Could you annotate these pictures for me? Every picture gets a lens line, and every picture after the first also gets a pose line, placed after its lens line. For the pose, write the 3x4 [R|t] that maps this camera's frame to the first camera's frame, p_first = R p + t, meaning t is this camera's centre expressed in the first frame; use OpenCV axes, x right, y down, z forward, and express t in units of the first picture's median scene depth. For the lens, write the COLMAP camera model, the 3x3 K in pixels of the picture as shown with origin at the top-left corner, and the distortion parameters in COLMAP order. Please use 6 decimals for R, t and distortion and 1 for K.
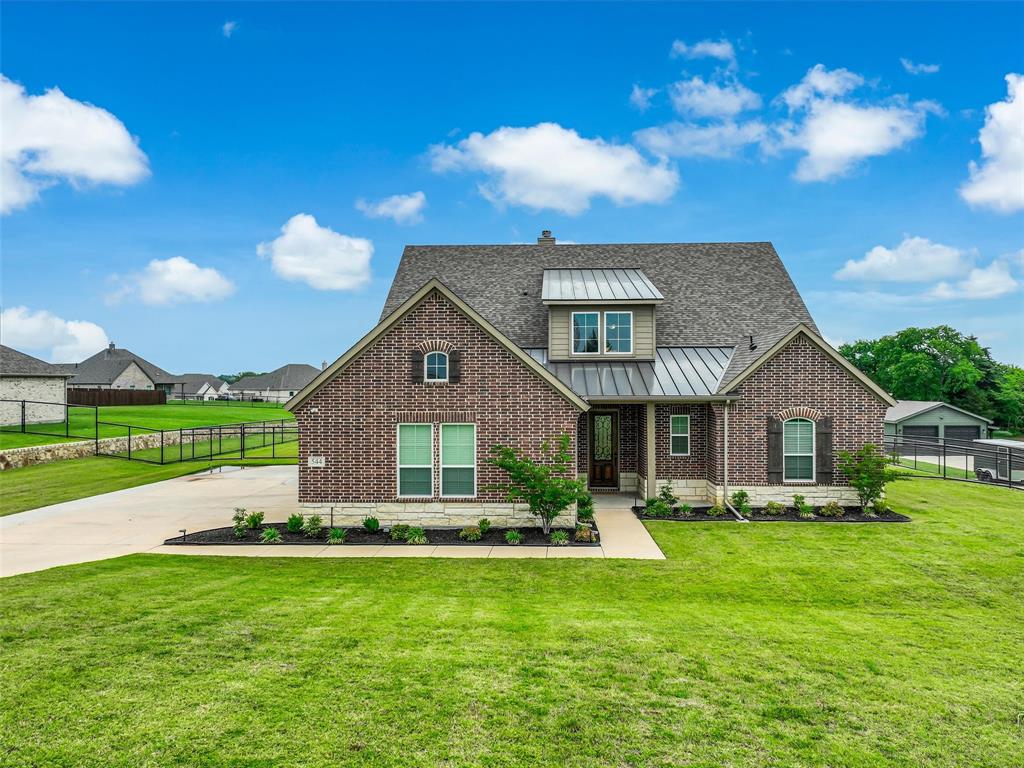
lens RADIAL K [[782.5, 0, 515.8], [0, 782.5, 379.0], [0, 0, 1]] dist [0.009219, 0.000139]
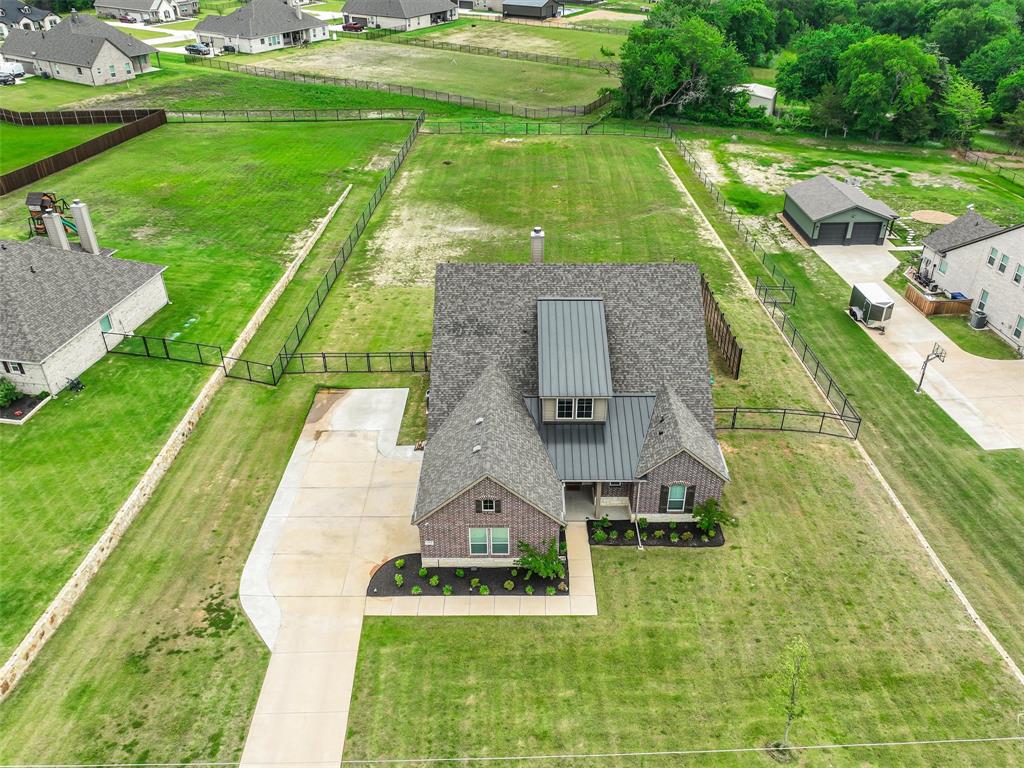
lens RADIAL K [[738.1, 0, 512.0], [0, 738.1, 384.0], [0, 0, 1]] dist [0.017378, 0.005883]
pose [[0.999516, -0.019927, 0.023893, -0.070485], [0.005377, 0.867049, 0.498194, -1.044885], [-0.030644, -0.497825, 0.866736, -0.390189]]
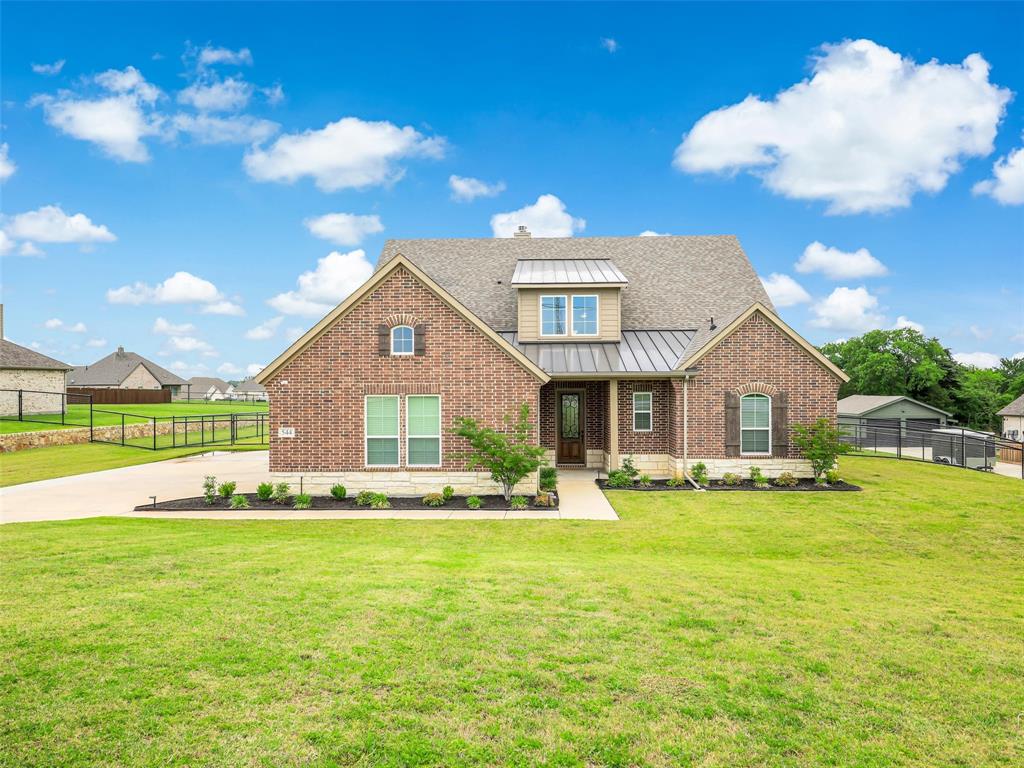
lens RADIAL K [[738.1, 0, 512.0], [0, 738.1, 384.0], [0, 0, 1]] dist [0.017378, 0.005883]
pose [[0.999974, -0.001198, 0.007130, 0.031560], [0.001181, 0.999996, 0.002472, 0.034941], [-0.007133, -0.002463, 0.999972, 0.020760]]
